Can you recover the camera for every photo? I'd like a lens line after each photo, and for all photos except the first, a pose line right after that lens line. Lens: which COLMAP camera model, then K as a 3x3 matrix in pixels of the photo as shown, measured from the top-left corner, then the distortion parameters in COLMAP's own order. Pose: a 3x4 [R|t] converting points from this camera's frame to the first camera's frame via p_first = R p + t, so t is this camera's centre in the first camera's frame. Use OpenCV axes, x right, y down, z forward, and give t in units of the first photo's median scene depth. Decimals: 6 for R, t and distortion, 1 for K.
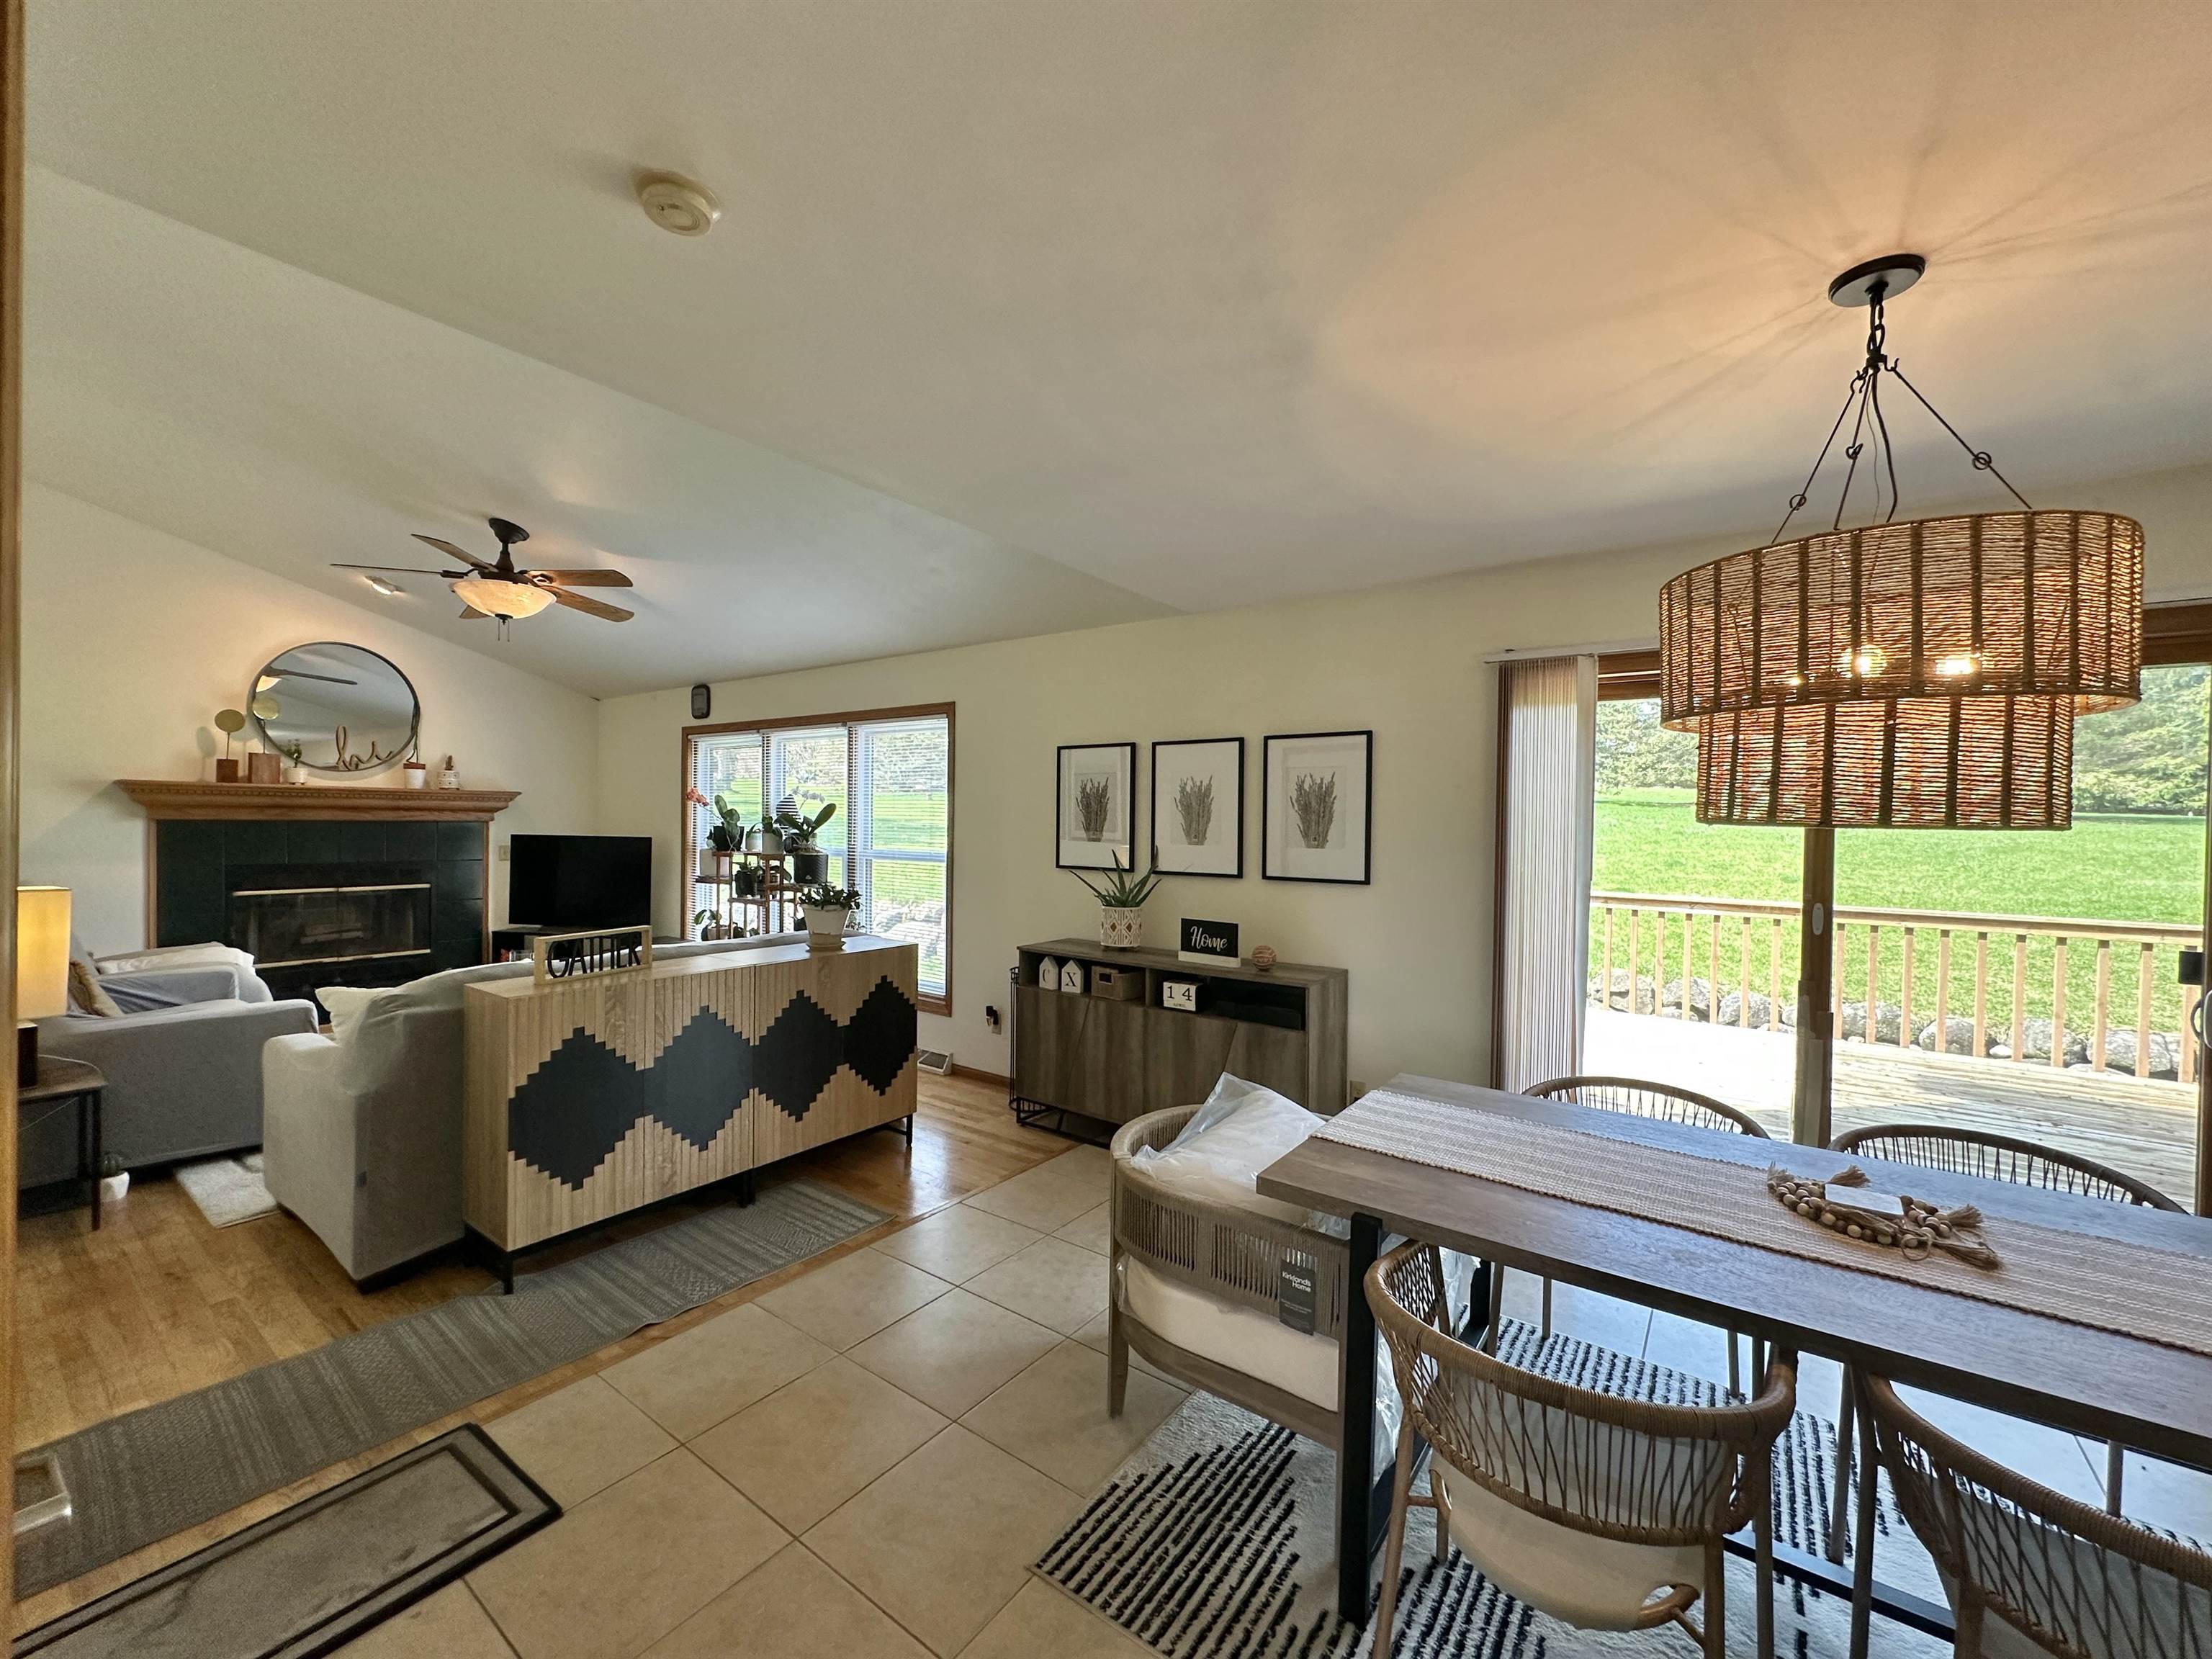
lens RADIAL K [[881.0, 0, 1105.0], [0, 881.0, 827.9], [0, 0, 1]] dist [-0.004898, 0.001557]
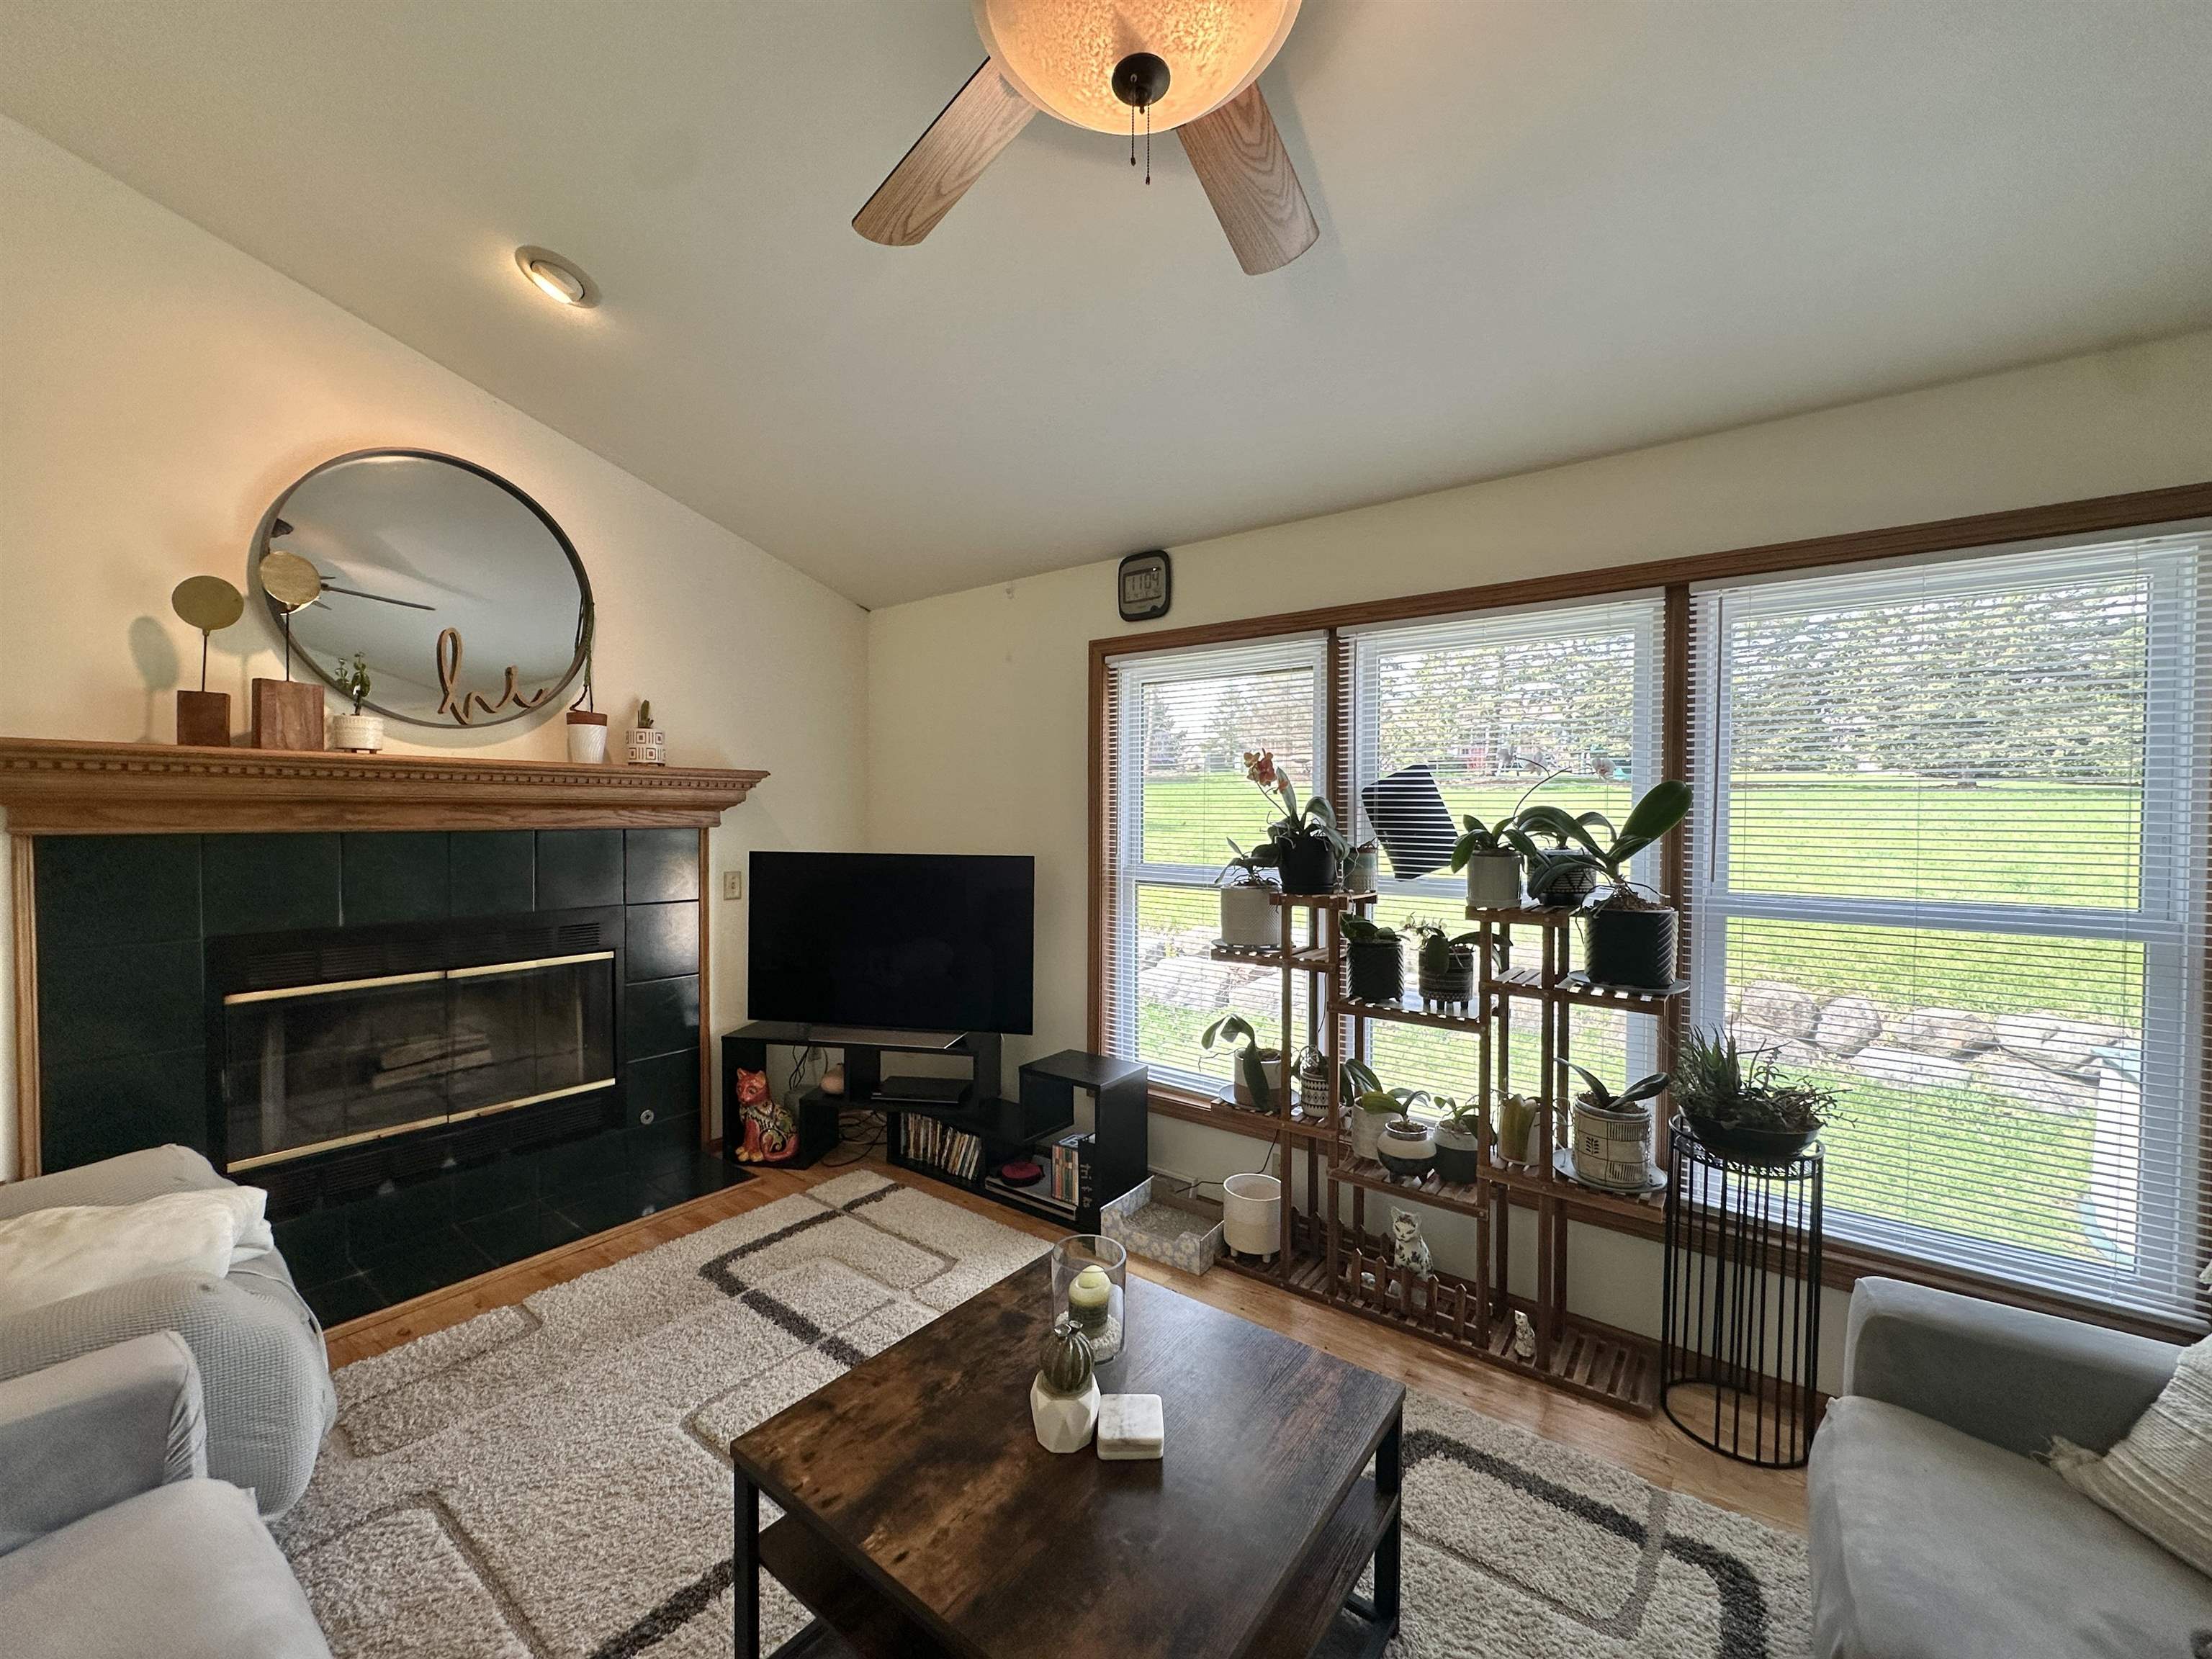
lens RADIAL K [[881.0, 0, 1105.0], [0, 881.0, 827.9], [0, 0, 1]] dist [-0.004898, 0.001557]
pose [[0.999683, -0.008095, -0.023833, -0.775542], [0.008326, 0.999919, 0.009637, -0.017344], [0.023753, -0.009832, 0.999670, 0.820052]]
